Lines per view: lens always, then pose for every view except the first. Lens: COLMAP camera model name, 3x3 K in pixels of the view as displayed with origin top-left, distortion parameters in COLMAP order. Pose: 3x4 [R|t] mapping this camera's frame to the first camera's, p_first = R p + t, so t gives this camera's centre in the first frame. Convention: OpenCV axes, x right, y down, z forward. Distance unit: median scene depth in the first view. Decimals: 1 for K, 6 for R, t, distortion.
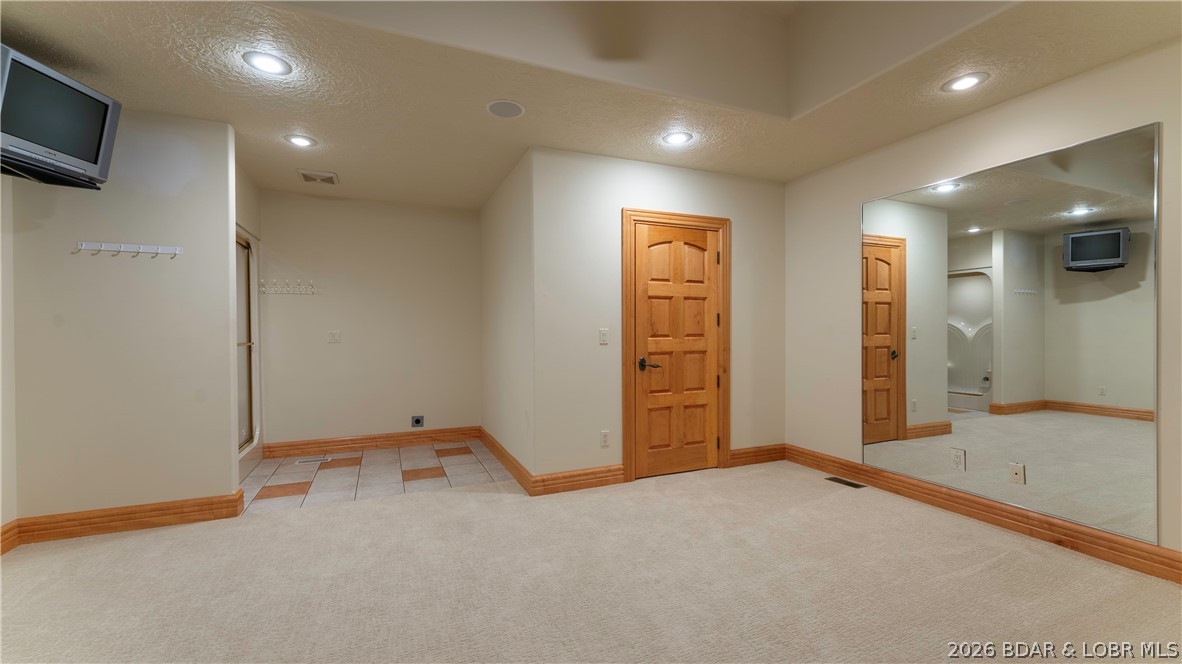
lens RADIAL K [[476.3, 0, 582.2], [0, 476.3, 333.1], [0, 0, 1]] dist [-0.000590, 0.000016]
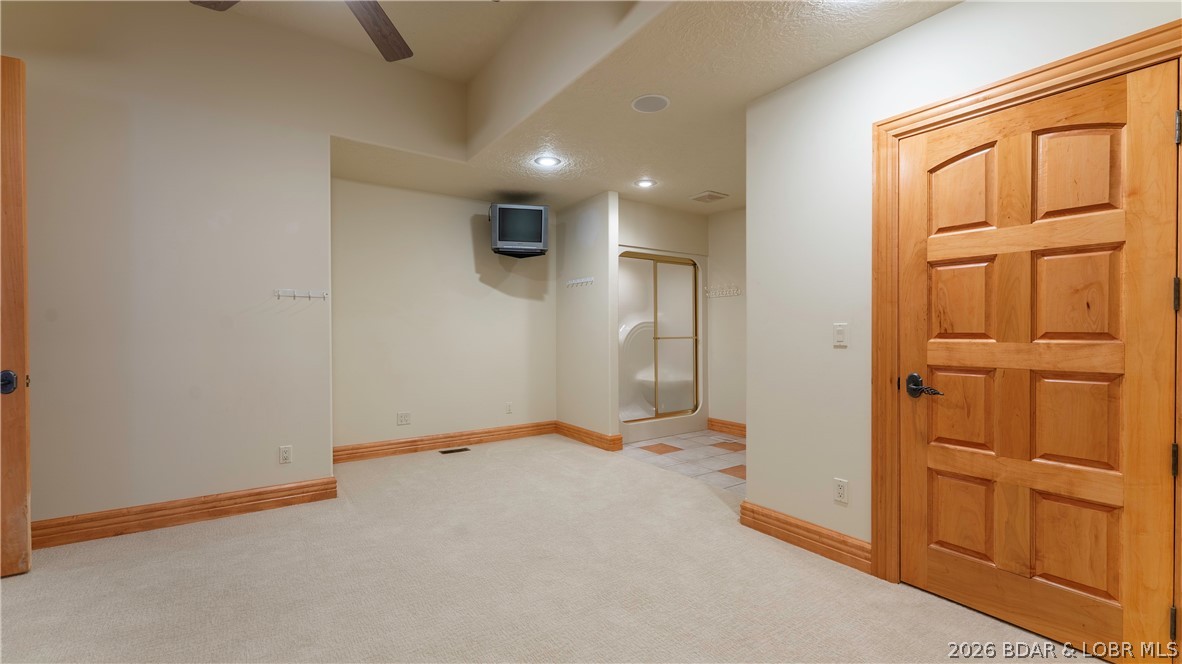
lens RADIAL K [[476.3, 0, 582.2], [0, 476.3, 333.1], [0, 0, 1]] dist [-0.000590, 0.000016]
pose [[0.202062, 0.008818, -0.979333, 0.586151], [-0.000902, 0.999961, 0.008818, -0.001133], [0.979372, -0.000899, 0.202062, 0.493439]]
